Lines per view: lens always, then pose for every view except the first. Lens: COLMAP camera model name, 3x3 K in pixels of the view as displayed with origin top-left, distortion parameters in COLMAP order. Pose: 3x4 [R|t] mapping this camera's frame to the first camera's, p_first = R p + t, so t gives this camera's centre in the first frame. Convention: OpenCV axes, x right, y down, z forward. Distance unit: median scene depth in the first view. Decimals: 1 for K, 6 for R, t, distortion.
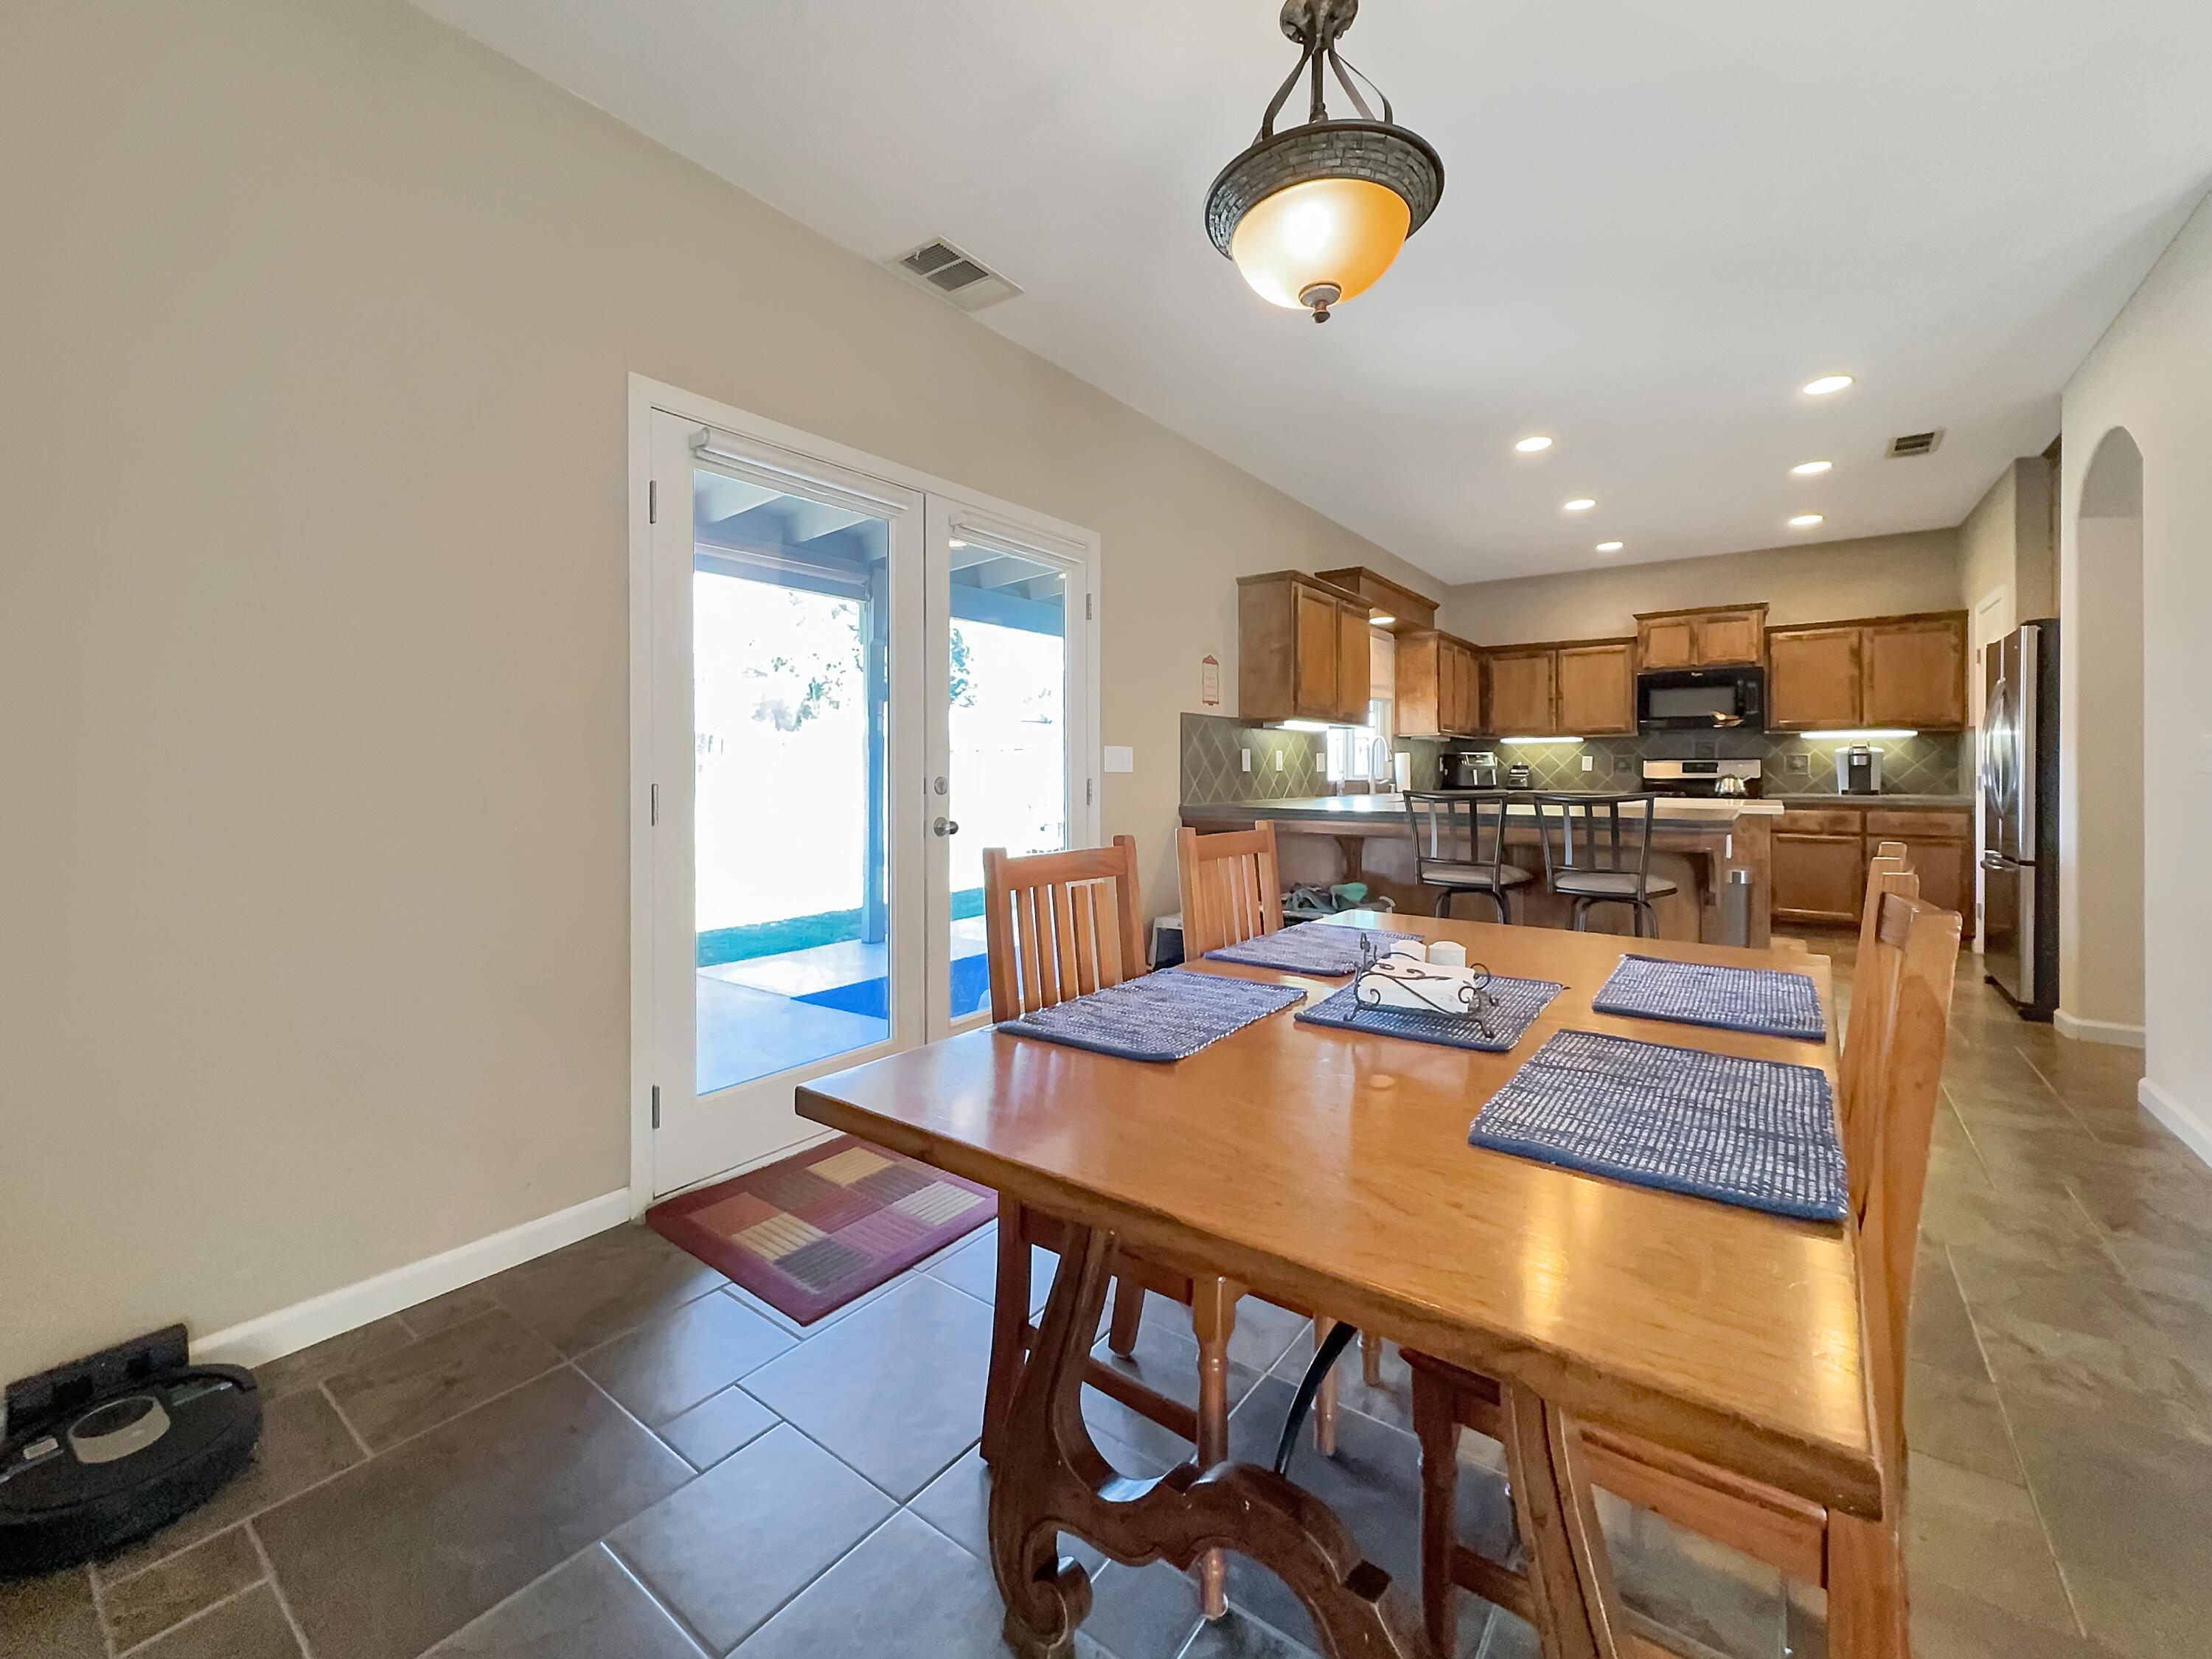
lens RADIAL K [[887.1, 0, 1102.3], [0, 887.1, 772.5], [0, 0, 1]] dist [0.000980, -0.000018]
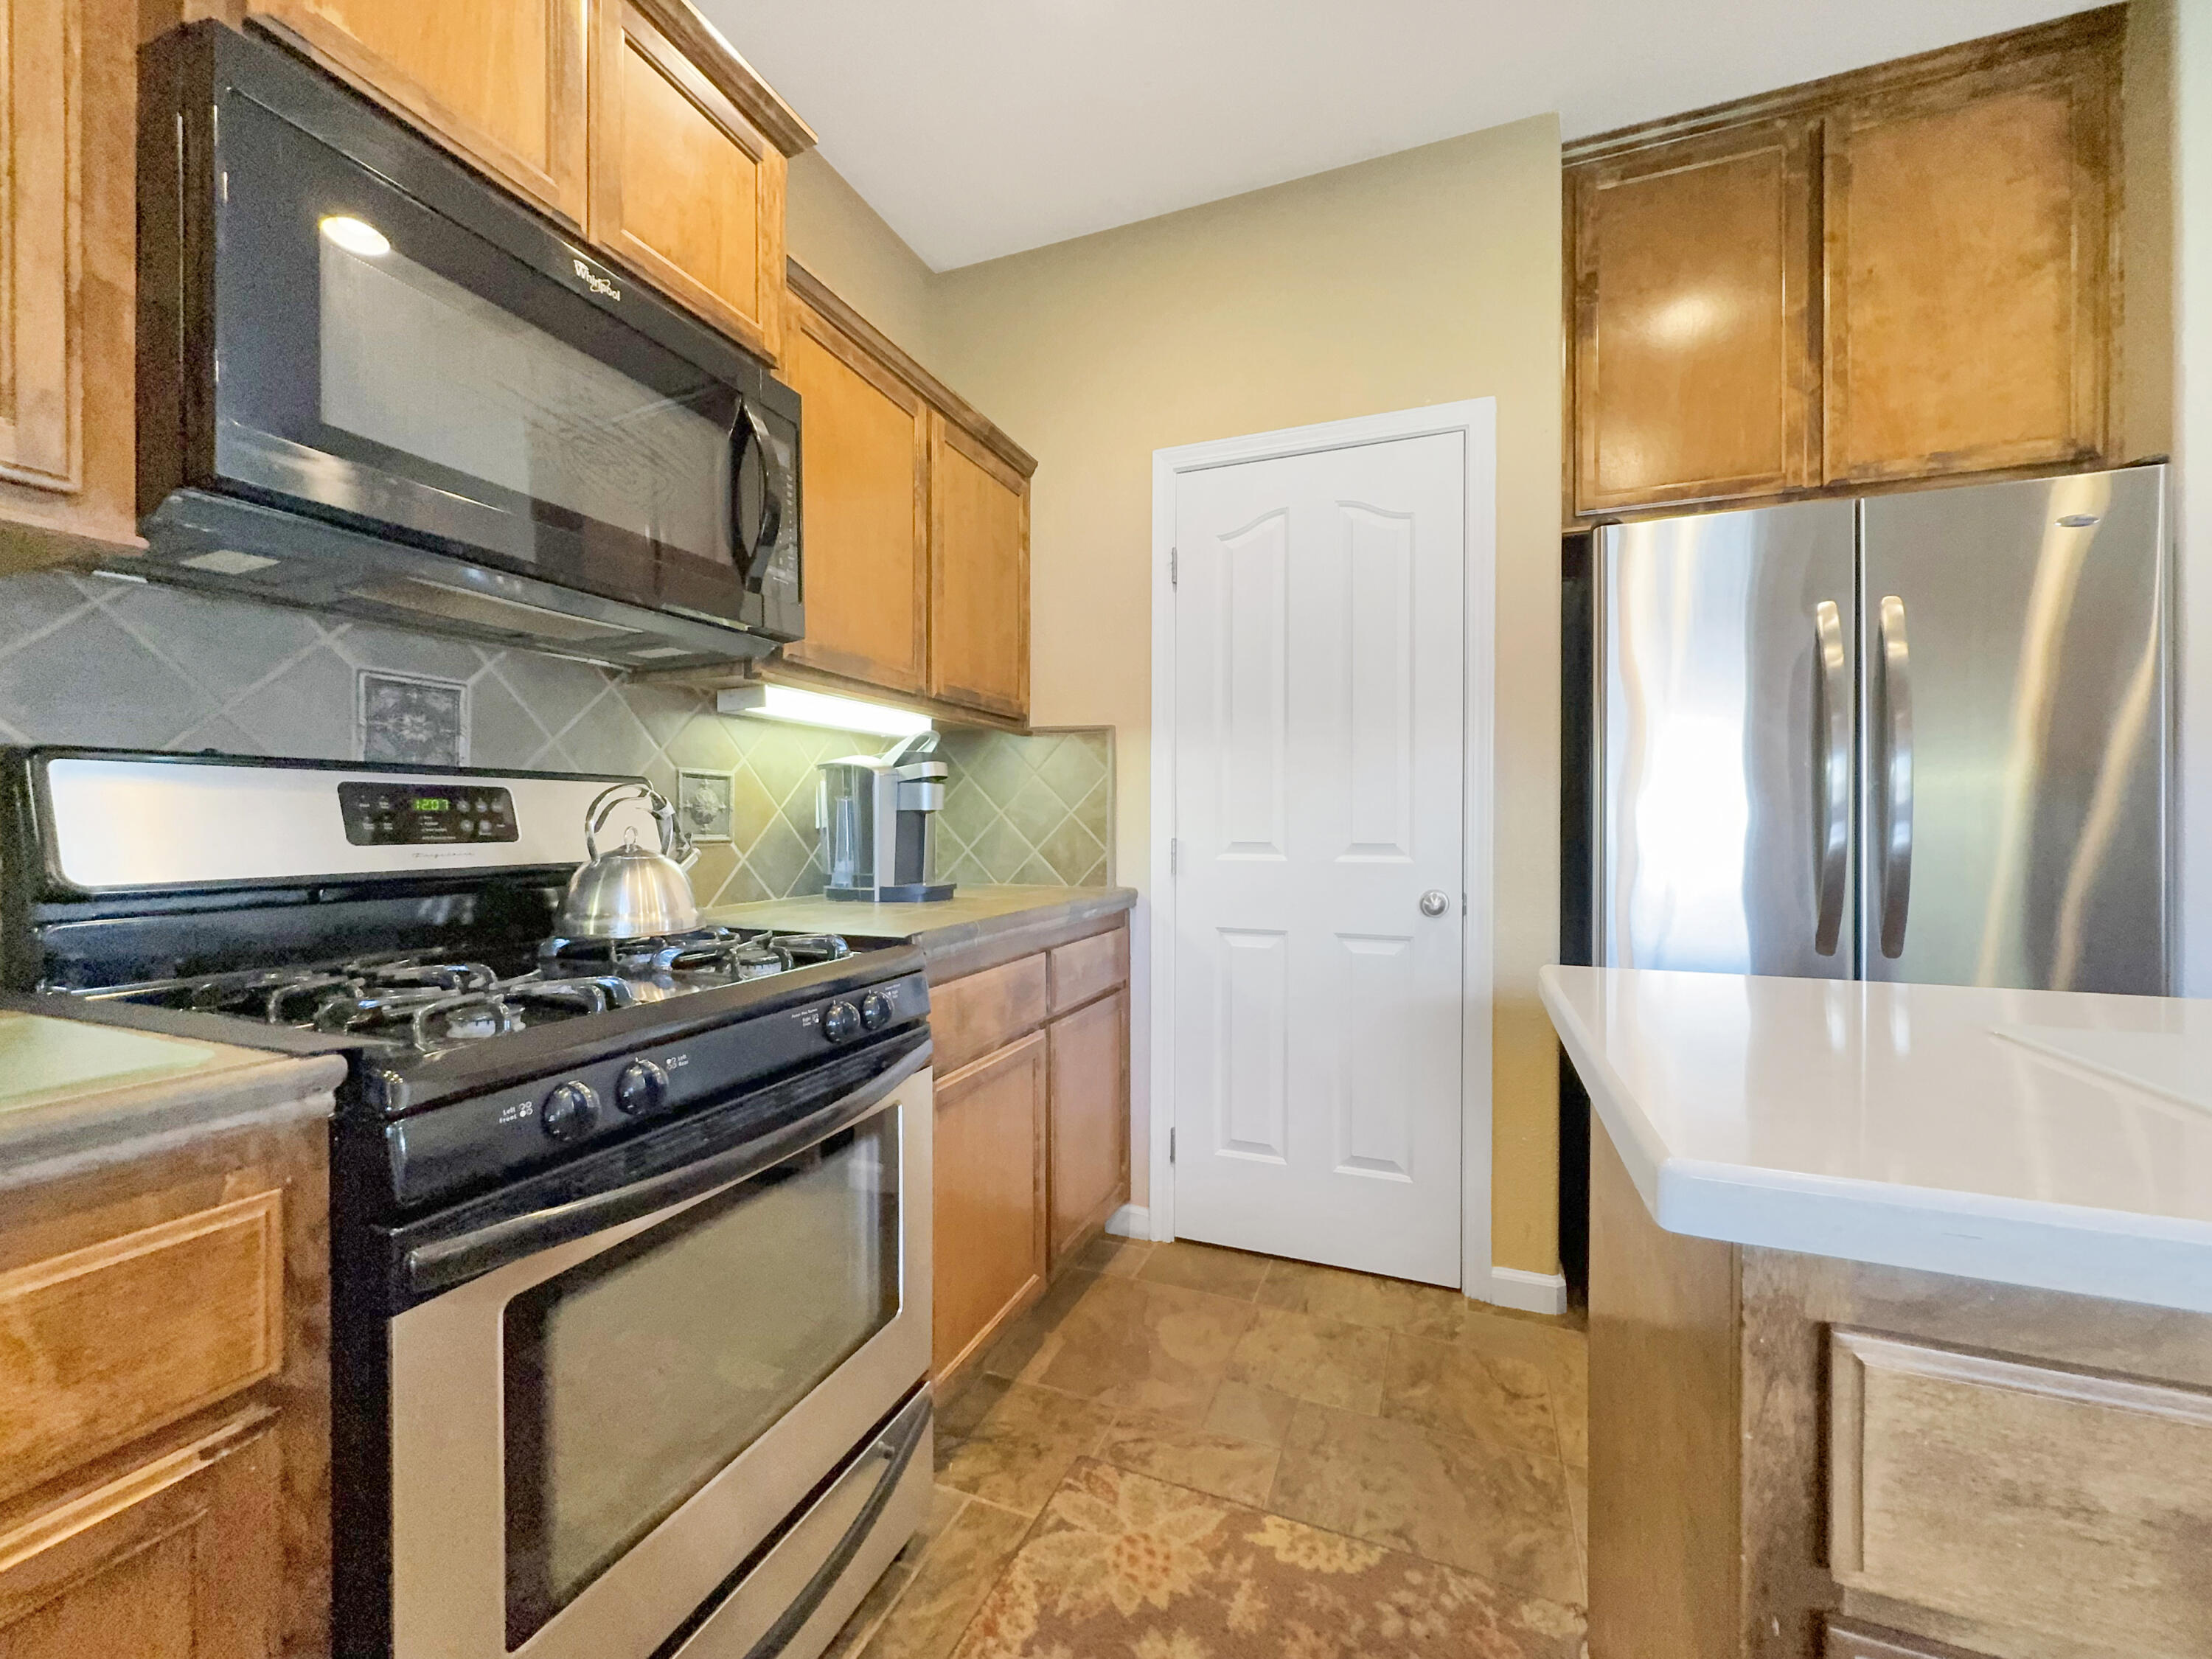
lens RADIAL K [[879.8, 0, 1111.6], [0, 879.8, 825.3], [0, 0, 1]] dist [-0.000268, -0.000037]
pose [[-0.267109, -0.003437, 0.963660, 0.488824], [0.000300, 0.999993, 0.003649, -0.003980], [-0.963666, 0.001264, -0.267106, 0.976630]]
